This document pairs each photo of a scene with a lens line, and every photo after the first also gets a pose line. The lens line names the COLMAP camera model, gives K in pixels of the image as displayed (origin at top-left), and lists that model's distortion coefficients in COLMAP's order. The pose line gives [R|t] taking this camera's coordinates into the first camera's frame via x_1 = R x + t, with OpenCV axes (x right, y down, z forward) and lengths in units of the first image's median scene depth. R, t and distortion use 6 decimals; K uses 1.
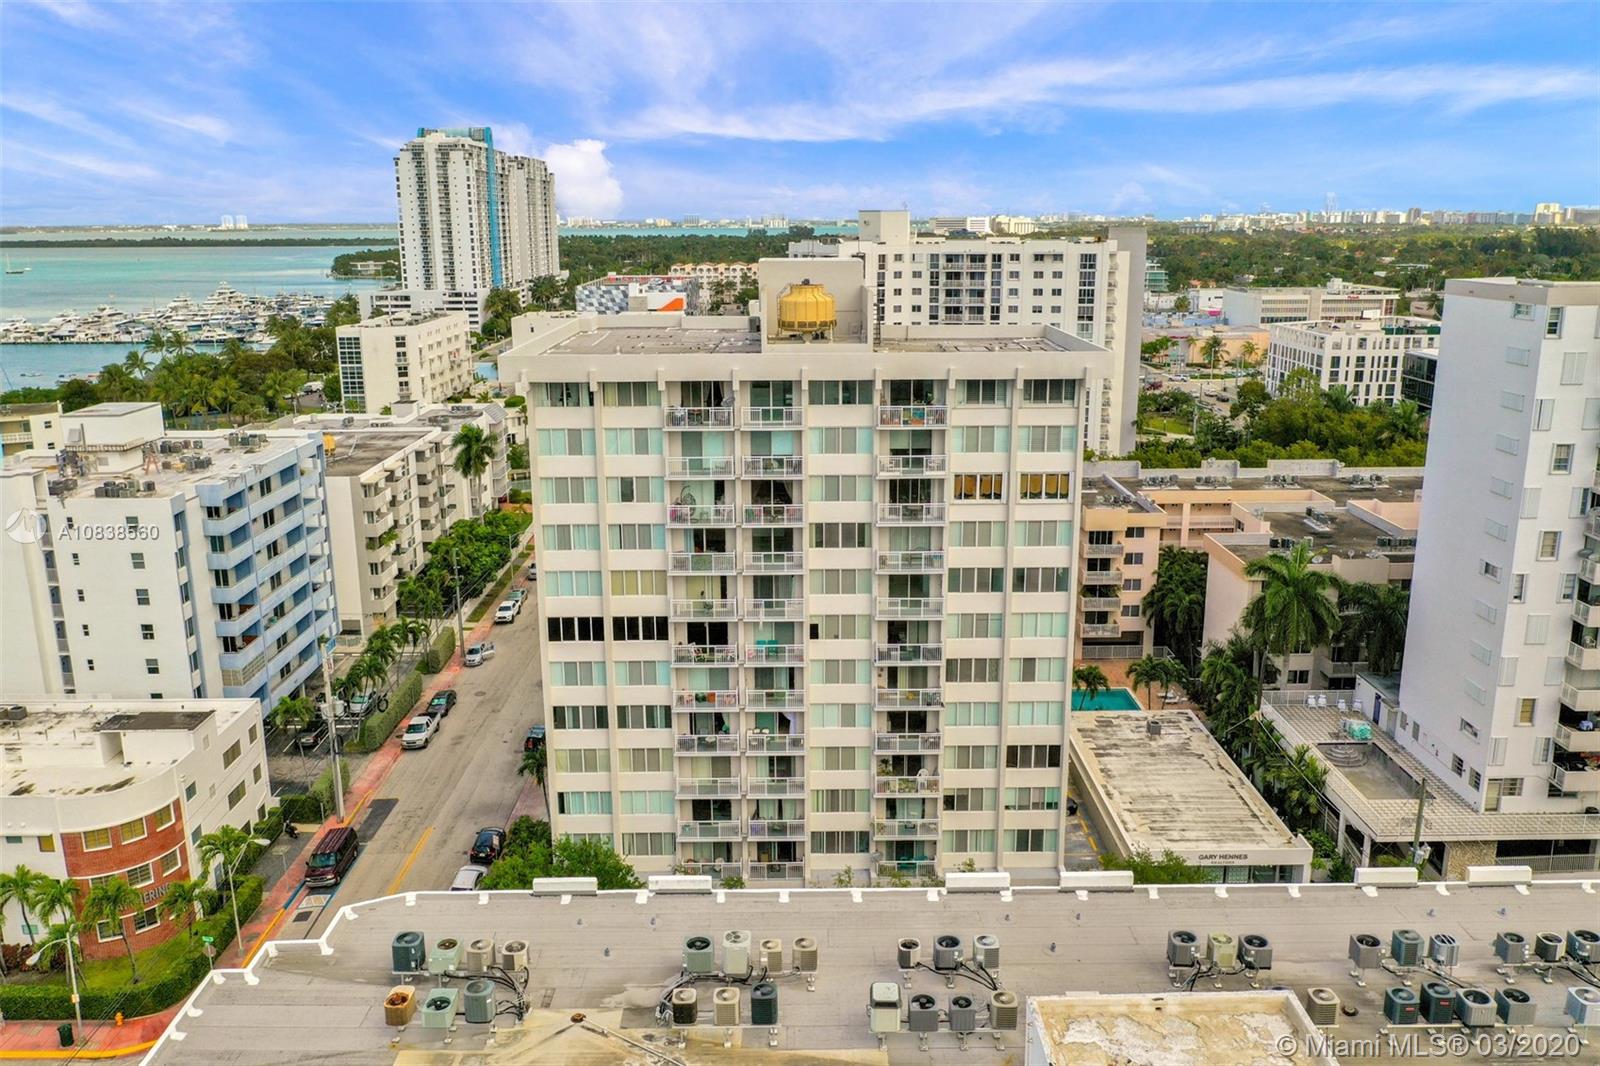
lens RADIAL K [[1262.3, 0, 803.0], [0, 1262.3, 531.8], [0, 0, 1]] dist [0.000759, 0.001685]
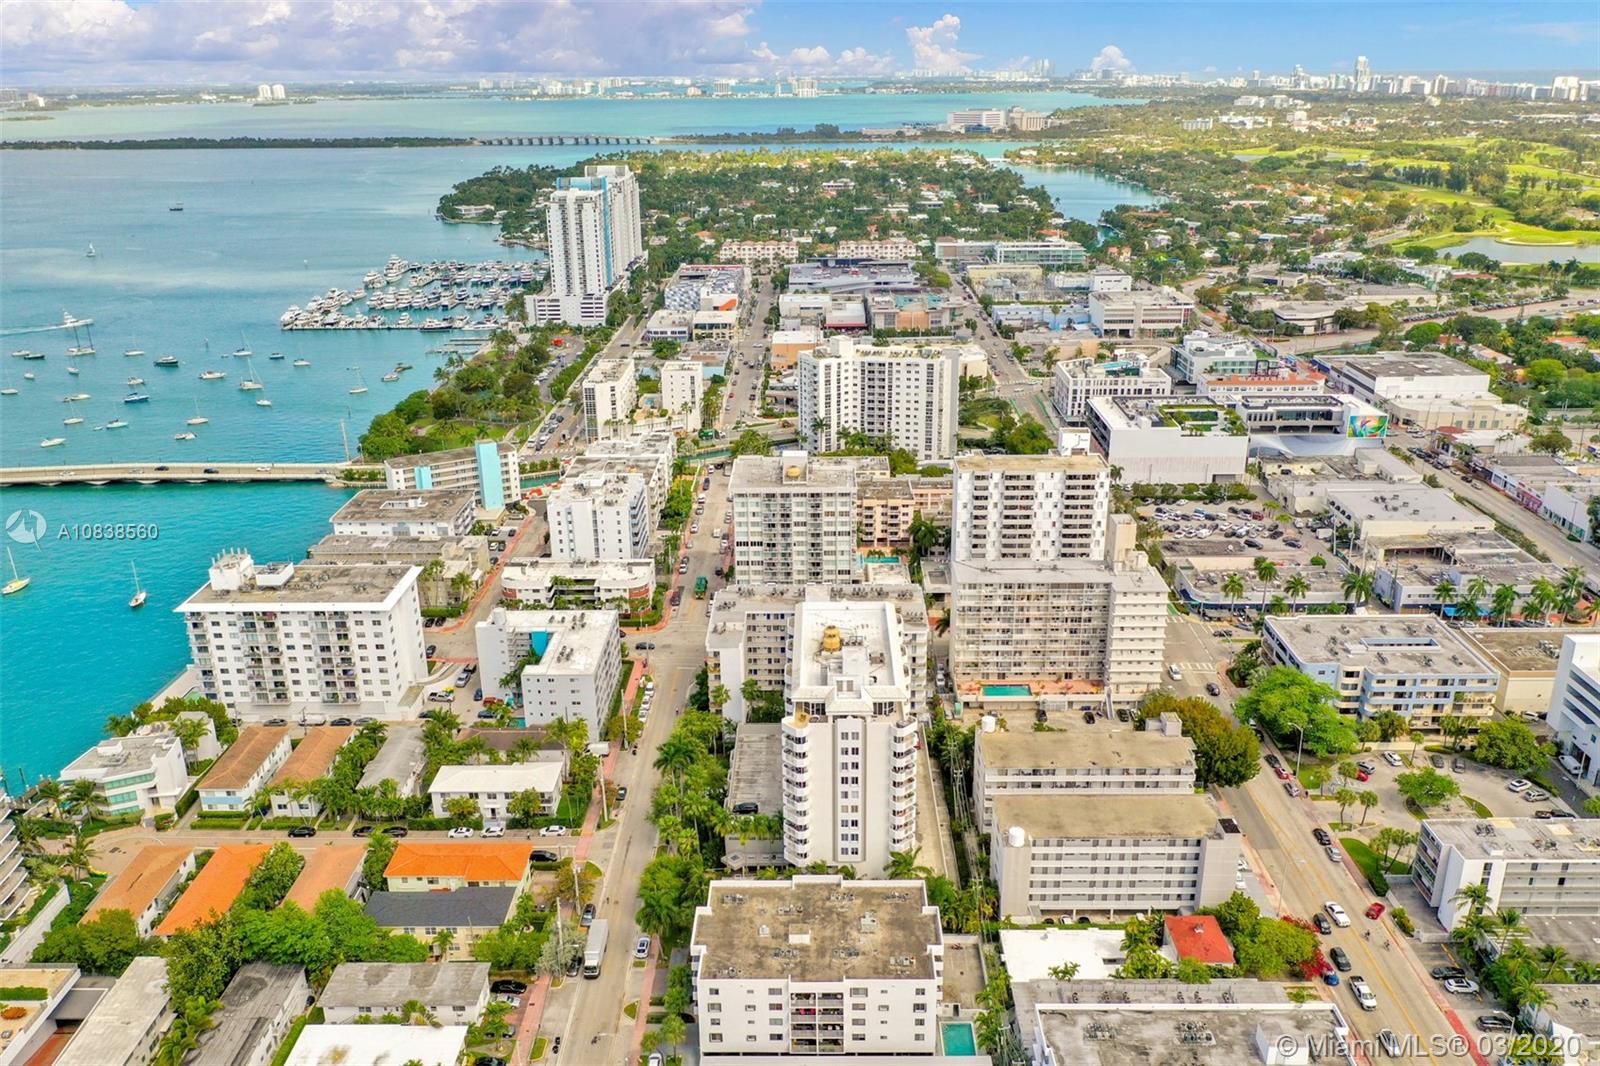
lens RADIAL K [[1262.3, 0, 802.1], [0, 1262.3, 532.8], [0, 0, 1]] dist [0.000759, 0.001685]
pose [[0.999707, 0.002833, -0.024033, 0.130910], [-0.000172, 0.993932, 0.109992, -0.417866], [0.024198, -0.109955, 0.993642, -3.166721]]
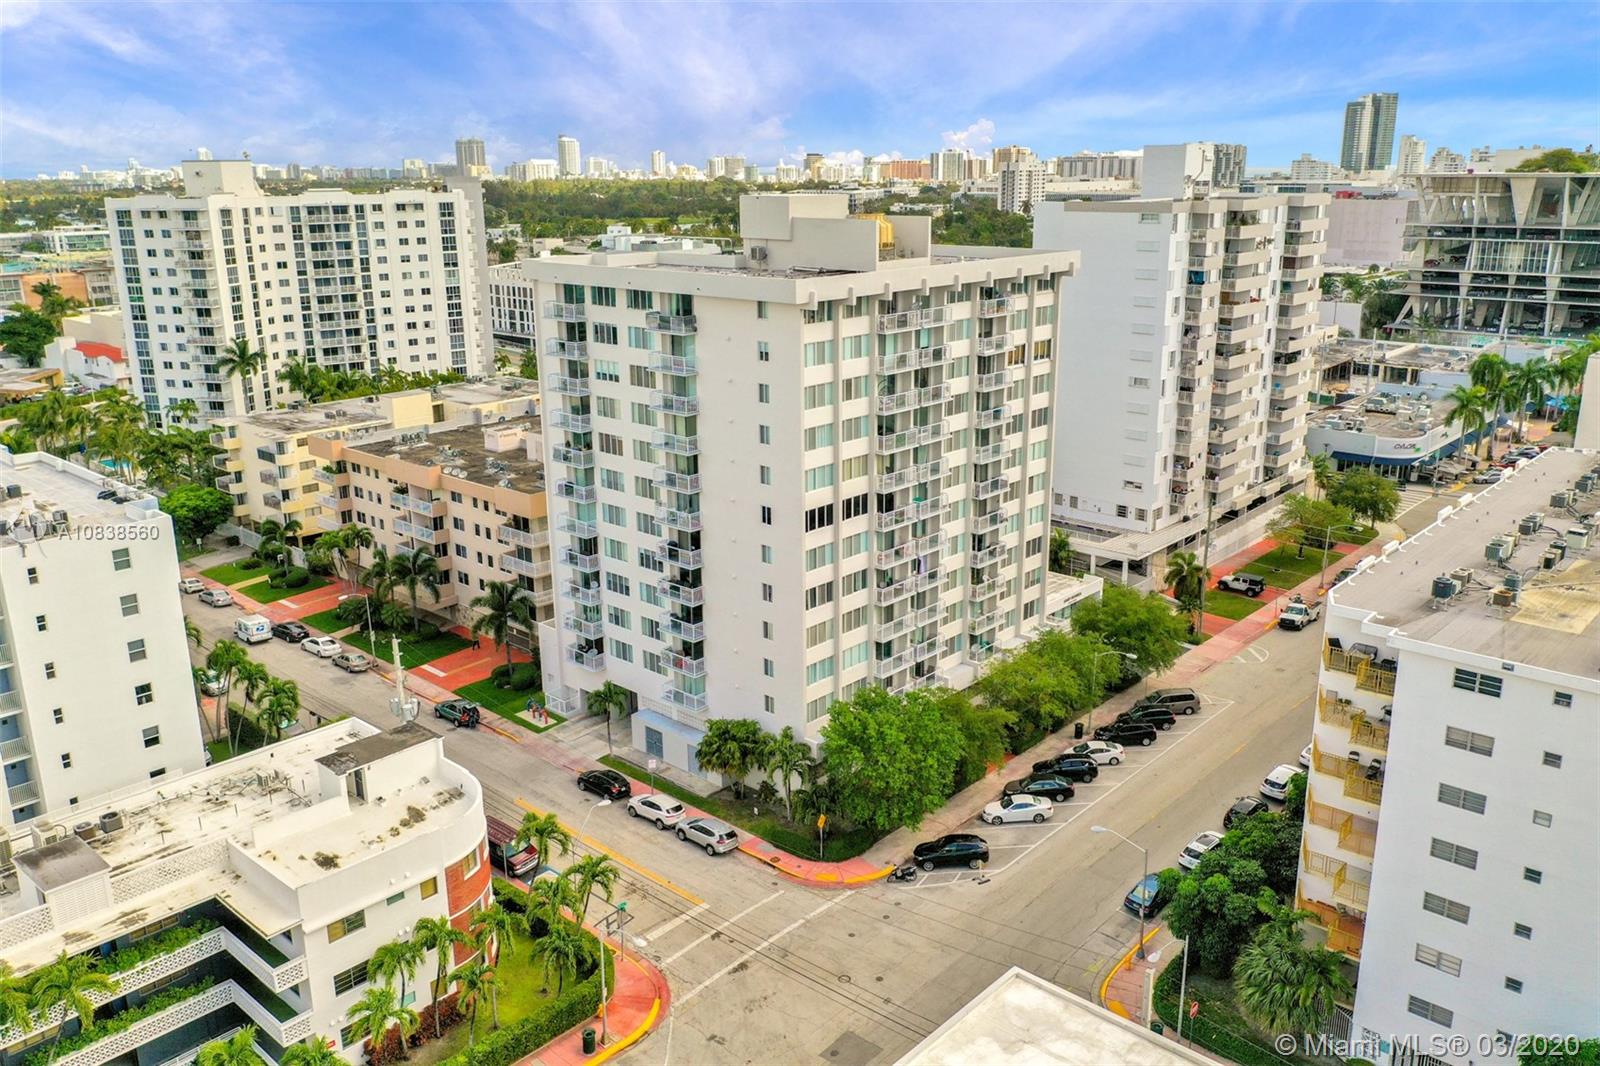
lens RADIAL K [[1262.3, 0, 804.8], [0, 1262.3, 525.8], [0, 0, 1]] dist [0.000759, 0.001685]
pose [[0.679752, -0.201654, 0.705176, -0.900269], [0.181789, 0.977783, 0.104374, -0.034765], [-0.710556, 0.057245, 0.701308, 0.181765]]
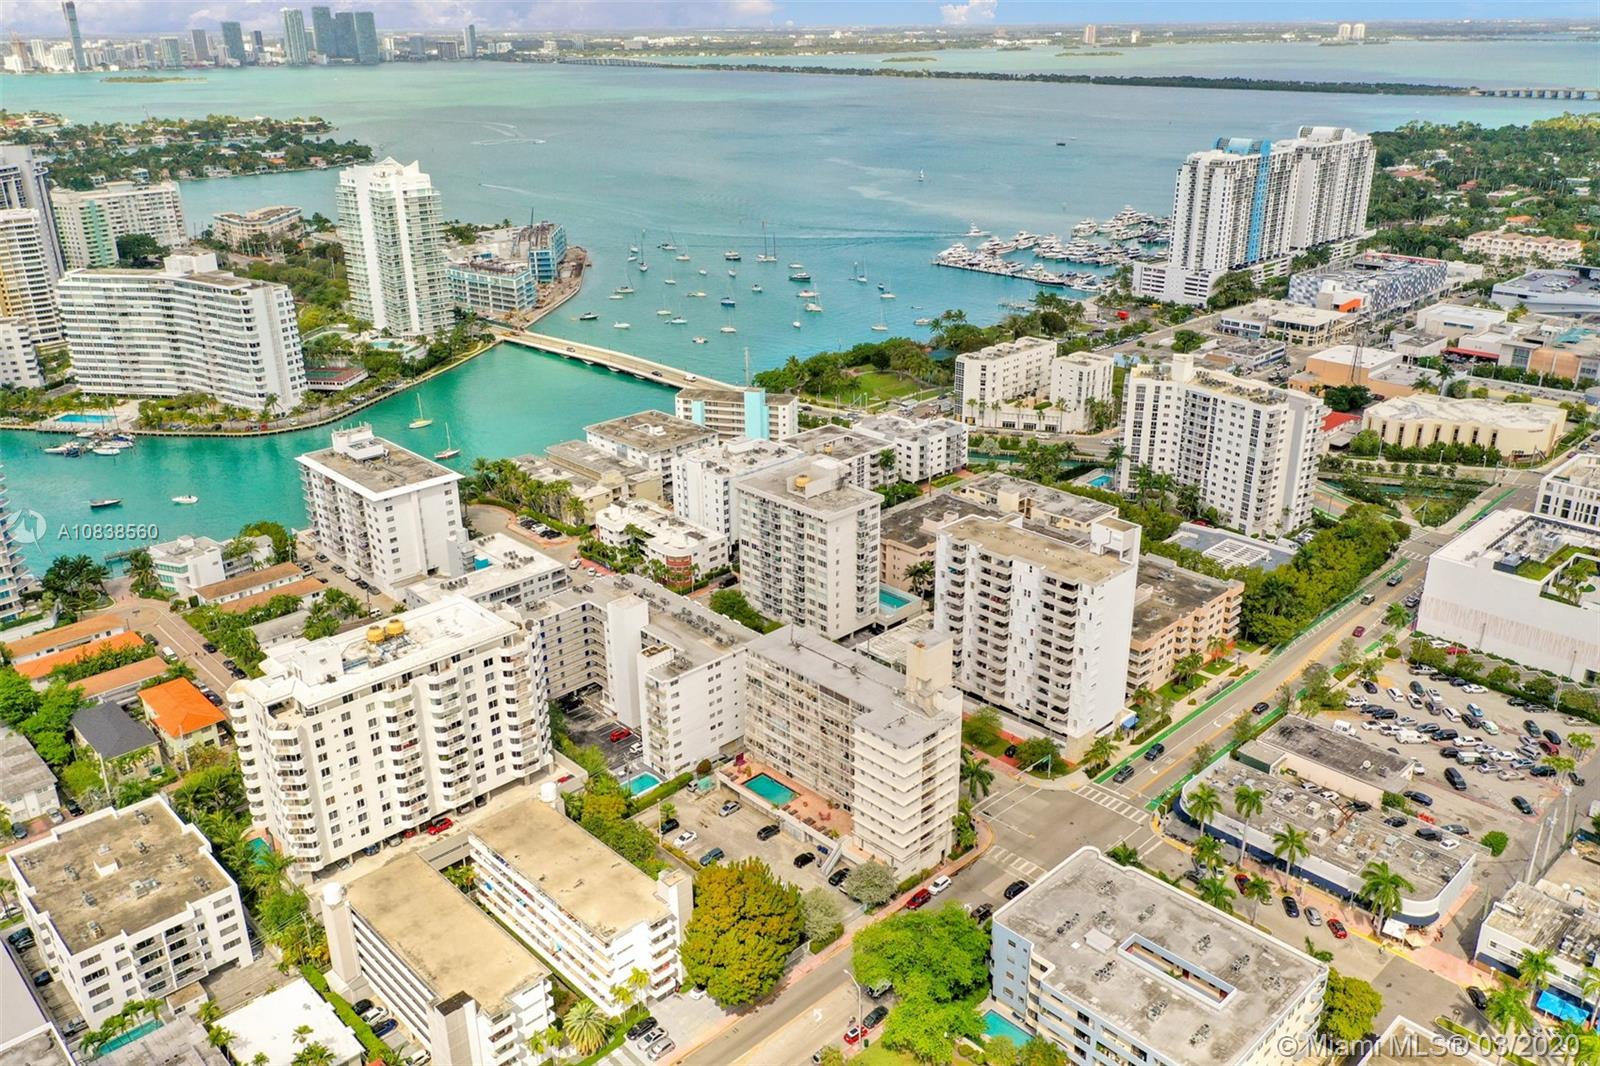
lens RADIAL K [[1262.3, 0, 802.3], [0, 1262.3, 531.3], [0, 0, 1]] dist [0.000759, 0.001685]
pose [[0.686090, 0.272604, -0.674513, 2.518044], [-0.168997, 0.961501, 0.216692, -0.821528], [0.707616, -0.034679, 0.705746, -1.670055]]
